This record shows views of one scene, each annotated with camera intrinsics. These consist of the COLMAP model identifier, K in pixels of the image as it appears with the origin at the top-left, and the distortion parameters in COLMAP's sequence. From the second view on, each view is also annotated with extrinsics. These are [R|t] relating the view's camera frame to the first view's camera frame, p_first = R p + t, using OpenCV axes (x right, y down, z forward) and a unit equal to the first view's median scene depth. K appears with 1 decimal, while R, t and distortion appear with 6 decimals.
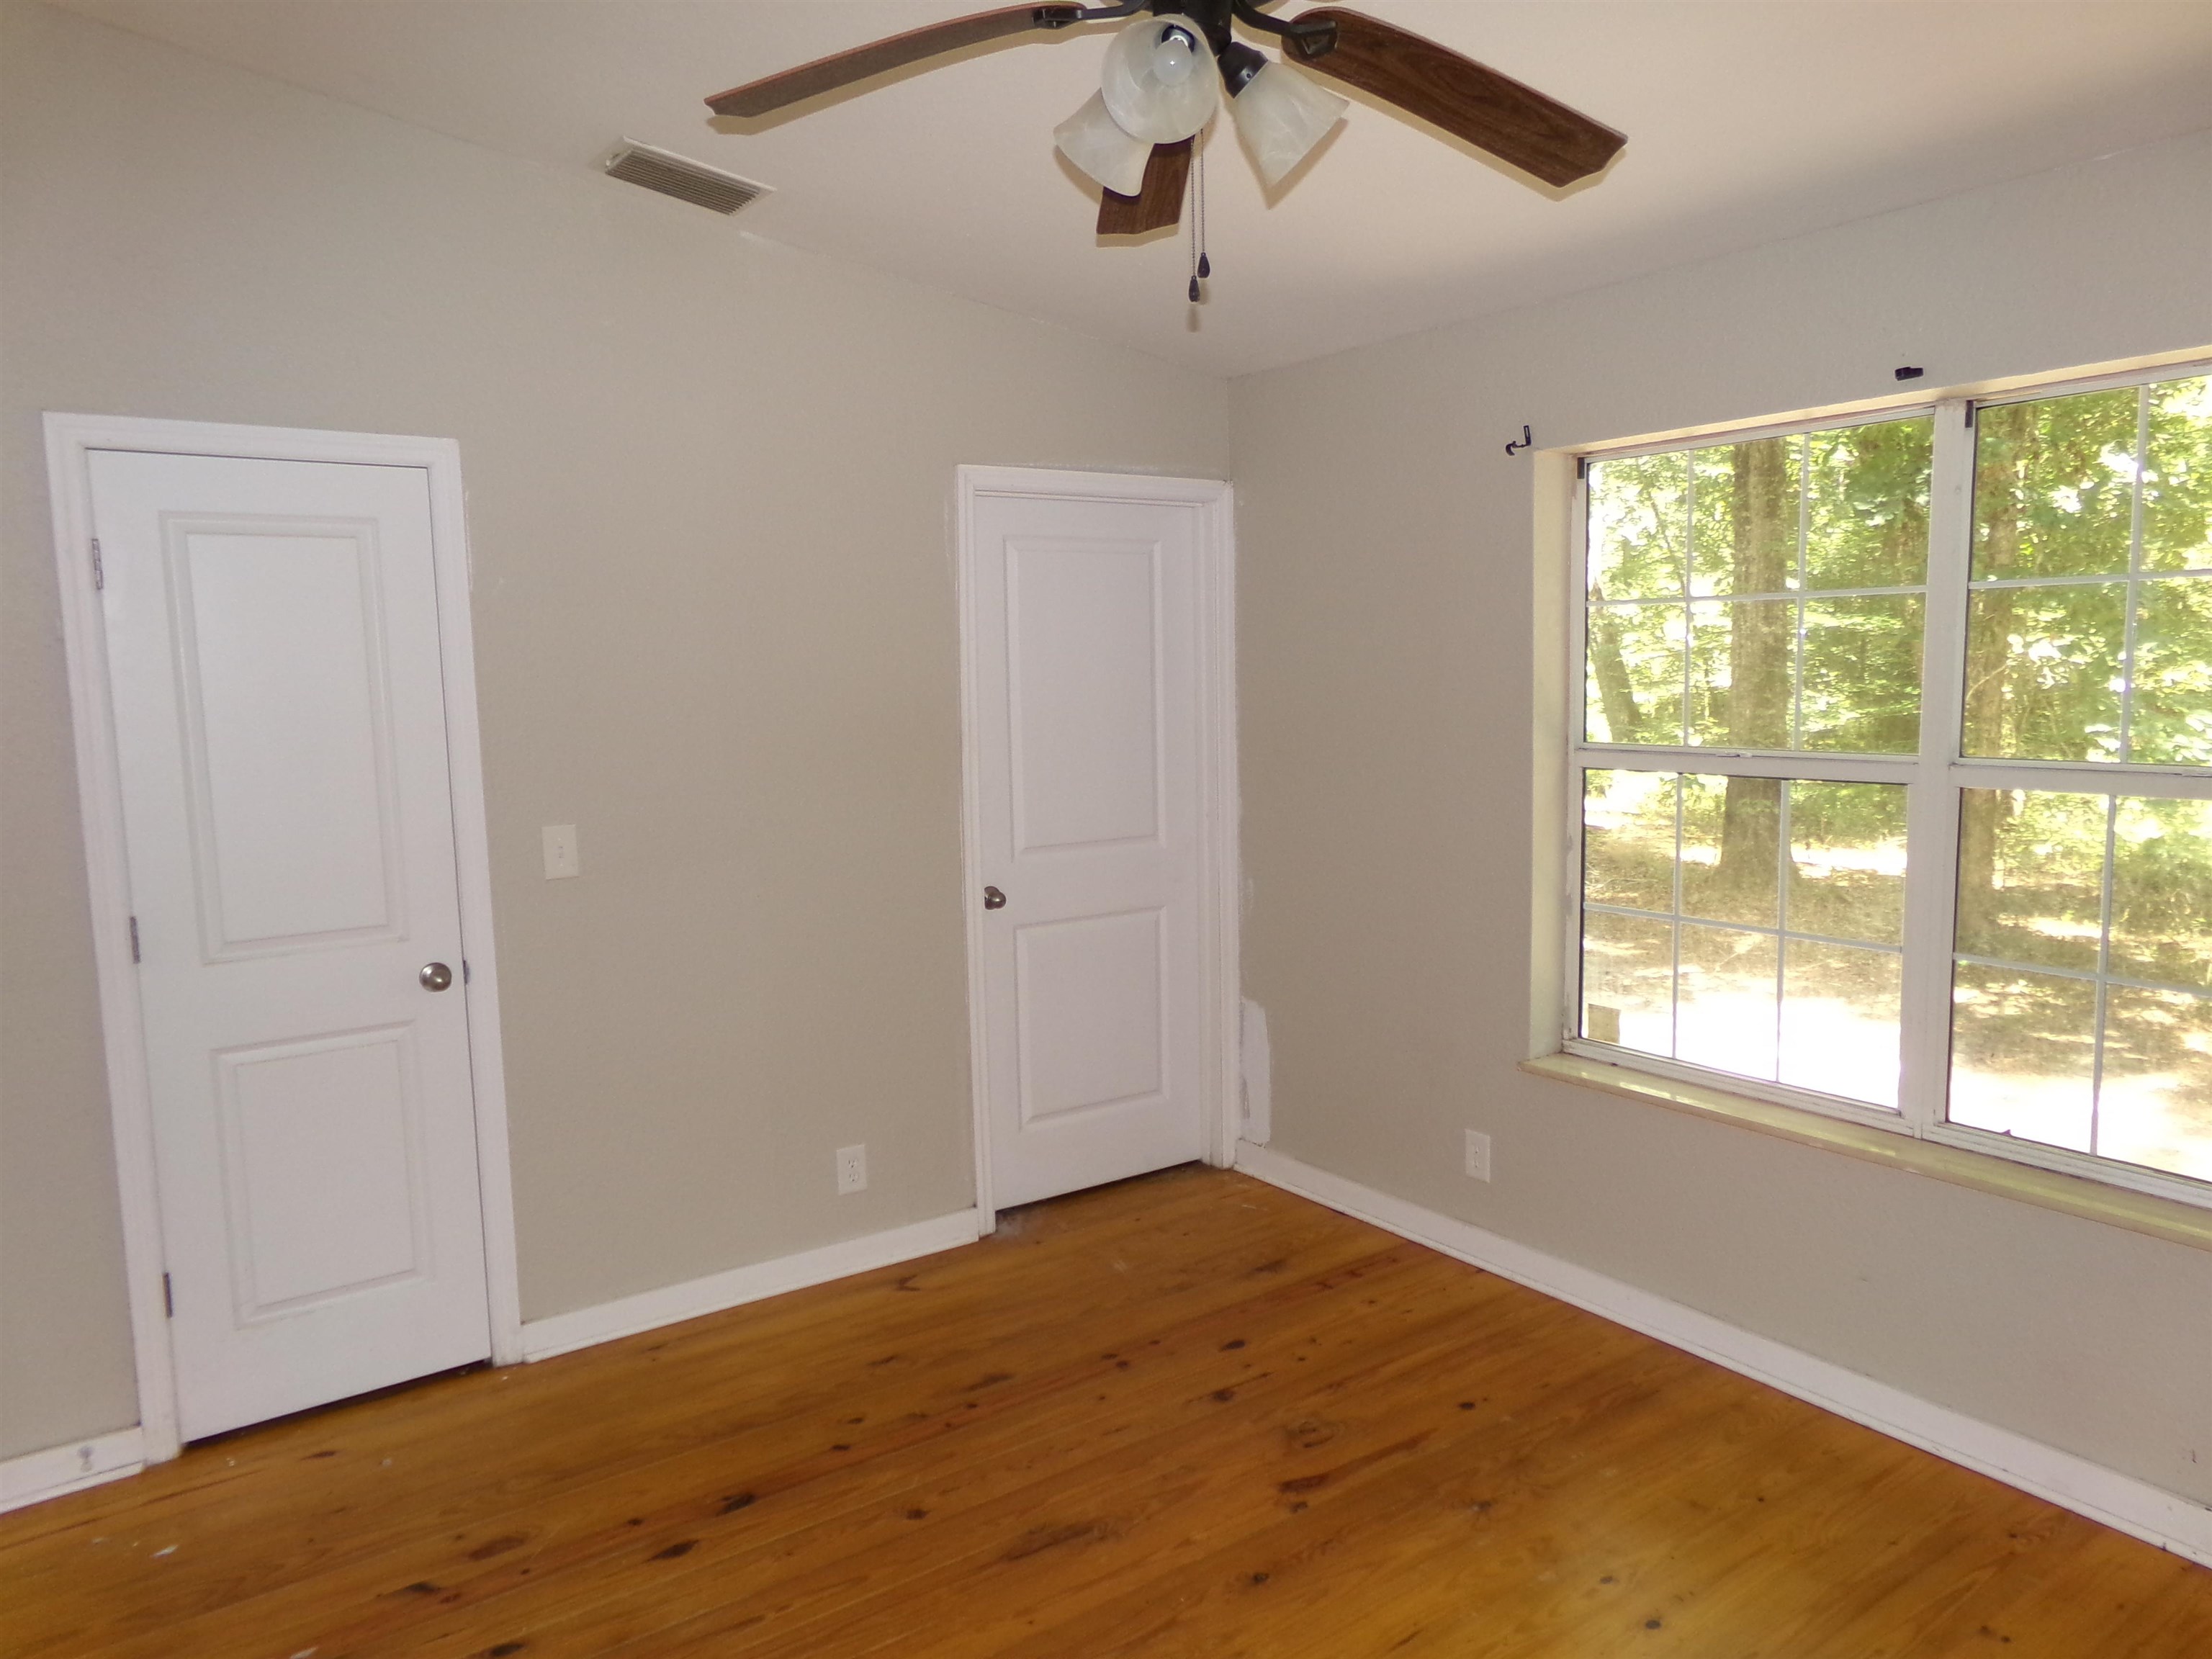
lens RADIAL K [[1508.0, 0, 1092.7], [0, 1508.0, 841.7], [0, 0, 1]] dist [-0.028854, 0.050994]
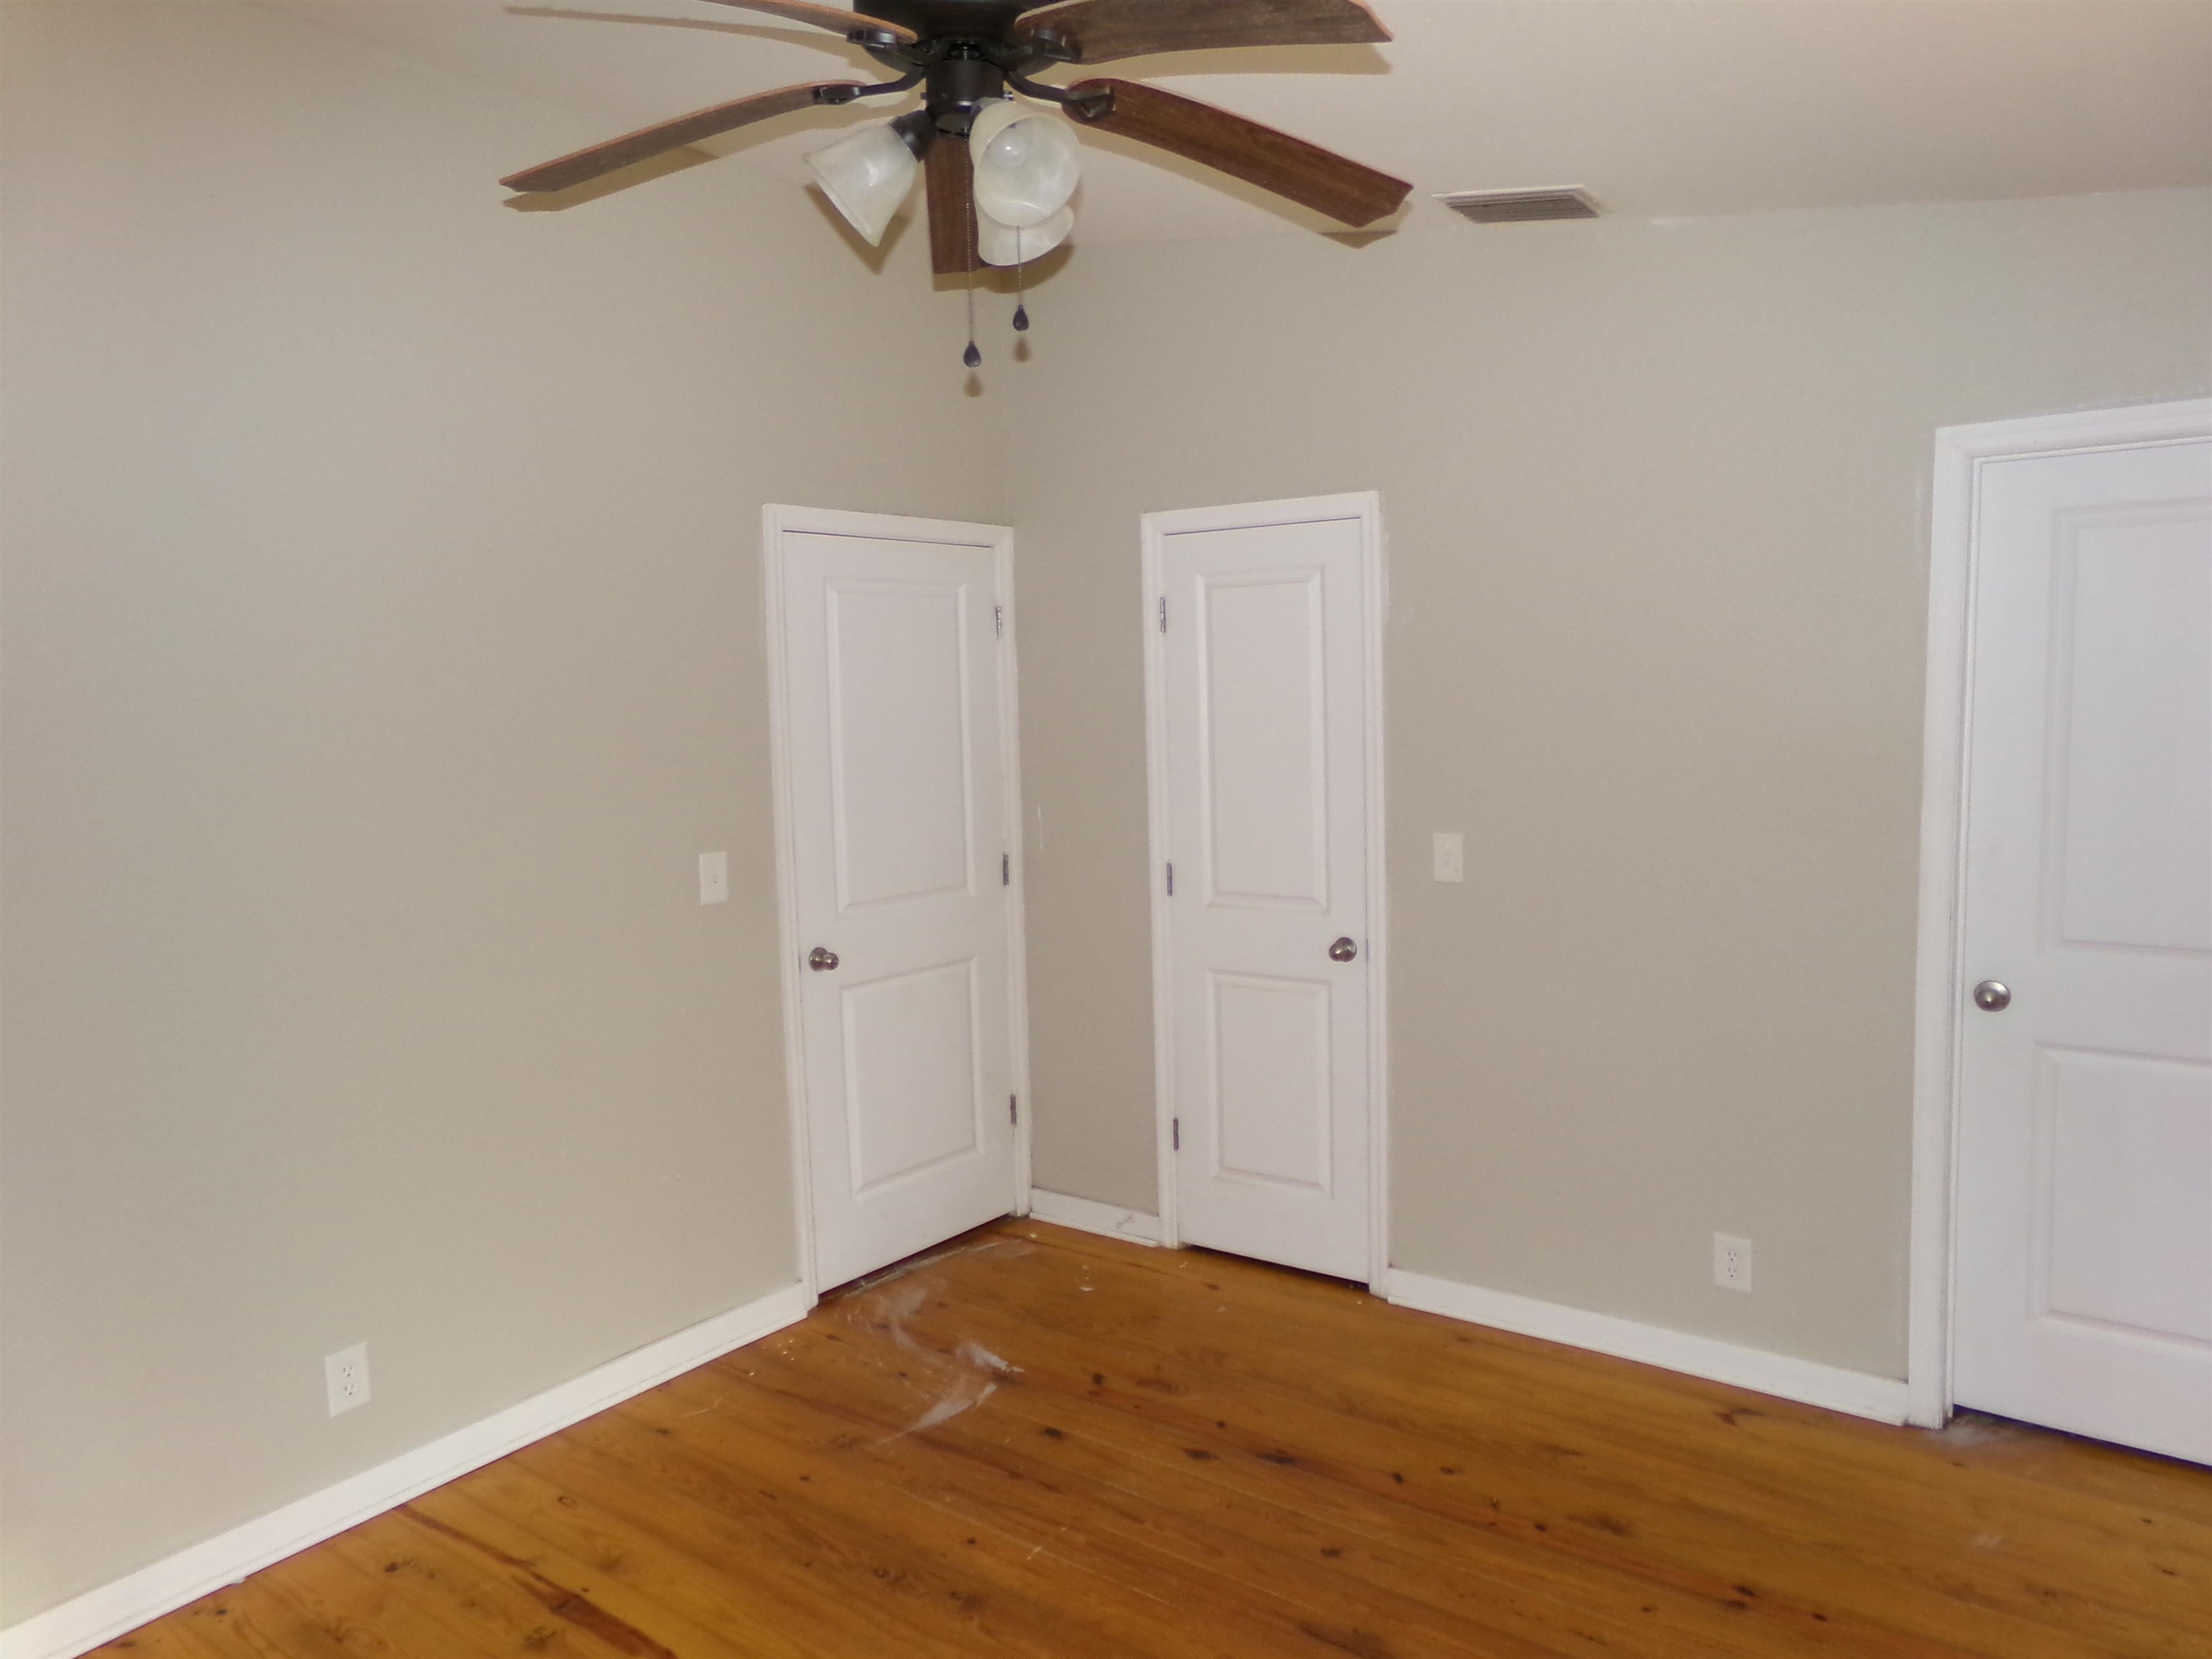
lens RADIAL K [[1508.0, 0, 1115.1], [0, 1508.0, 834.1], [0, 0, 1]] dist [-0.028854, 0.050994]
pose [[0.314268, 0.103487, -0.943677, 0.617658], [-0.090859, 0.992756, 0.078610, -0.076773], [0.944976, 0.061037, 0.321394, 0.436203]]
